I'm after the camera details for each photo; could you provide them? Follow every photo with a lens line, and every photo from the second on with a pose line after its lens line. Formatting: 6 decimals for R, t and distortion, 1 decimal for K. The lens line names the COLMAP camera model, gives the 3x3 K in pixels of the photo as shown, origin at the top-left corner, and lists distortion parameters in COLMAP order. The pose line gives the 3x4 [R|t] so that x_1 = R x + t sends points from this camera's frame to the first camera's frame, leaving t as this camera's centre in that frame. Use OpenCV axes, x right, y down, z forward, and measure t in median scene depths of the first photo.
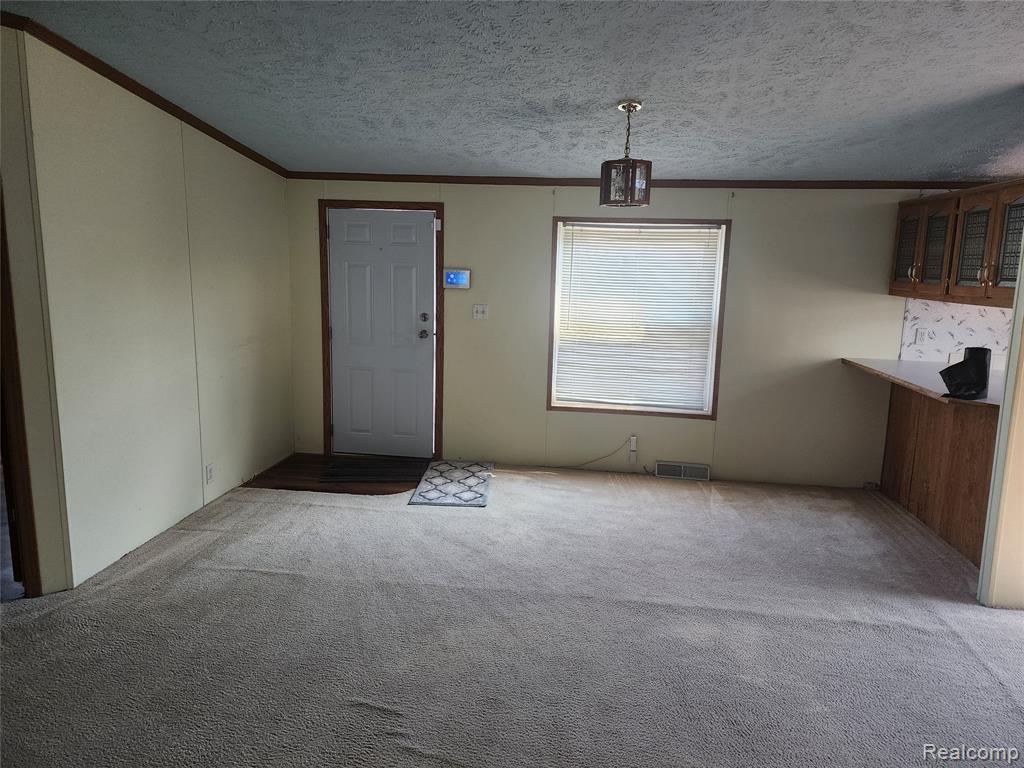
lens RADIAL K [[688.8, 0, 511.7], [0, 688.8, 380.5], [0, 0, 1]] dist [0.066492, -0.047637]
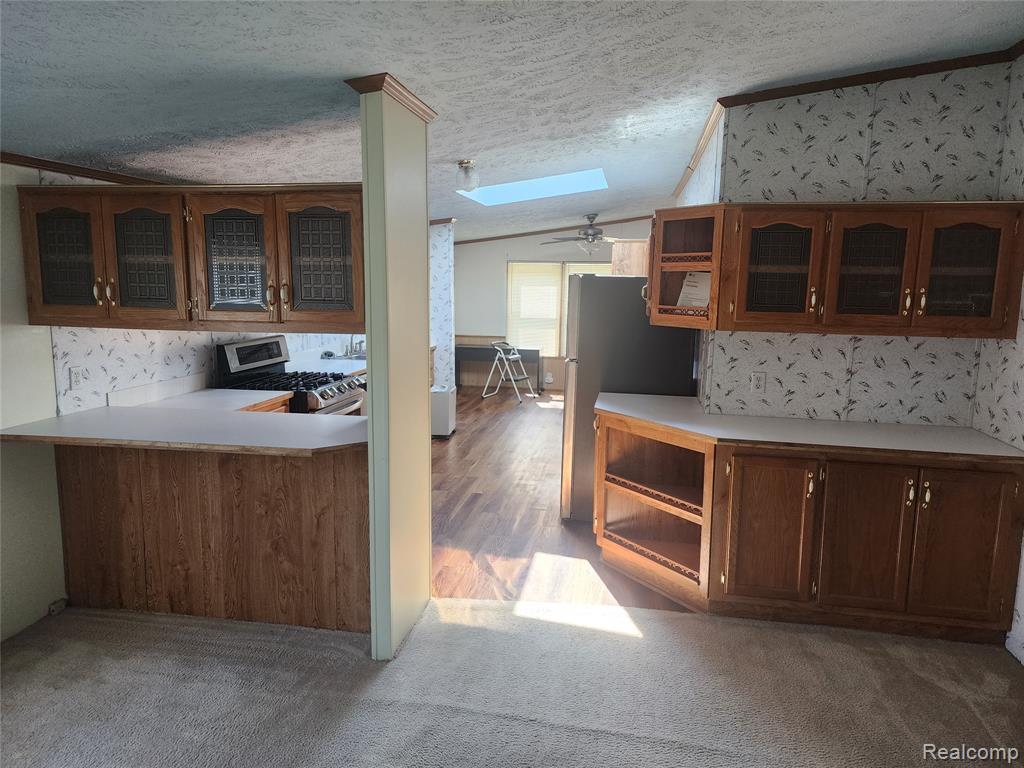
lens RADIAL K [[688.8, 0, 514.5], [0, 688.8, 374.4], [0, 0, 1]] dist [0.066492, -0.047637]
pose [[0.061773, -0.161336, 0.984964, -0.097311], [0.159833, 0.975712, 0.149796, -0.103361], [-0.985209, 0.148177, 0.086059, 0.498508]]
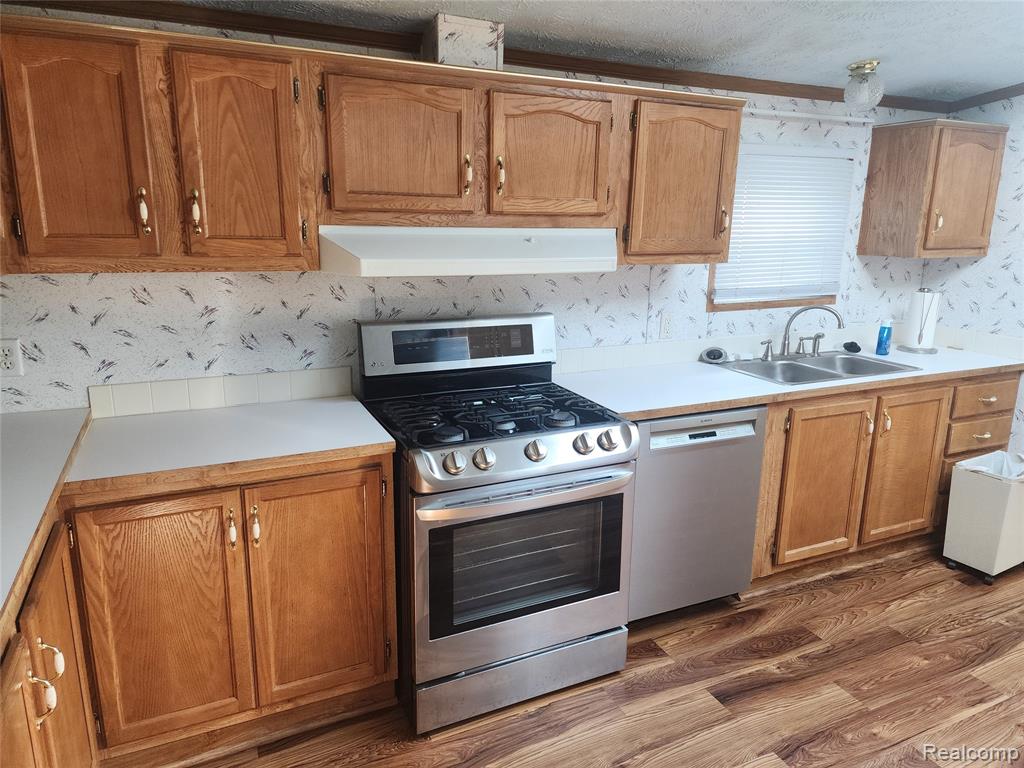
lens RADIAL K [[688.8, 0, 513.6], [0, 688.8, 378.3], [0, 0, 1]] dist [0.066492, -0.047637]
pose [[0.845483, -0.130479, 0.517816, 0.628583], [0.091905, 0.990775, 0.099594, -0.065188], [-0.526034, -0.036615, 0.849675, 0.471694]]
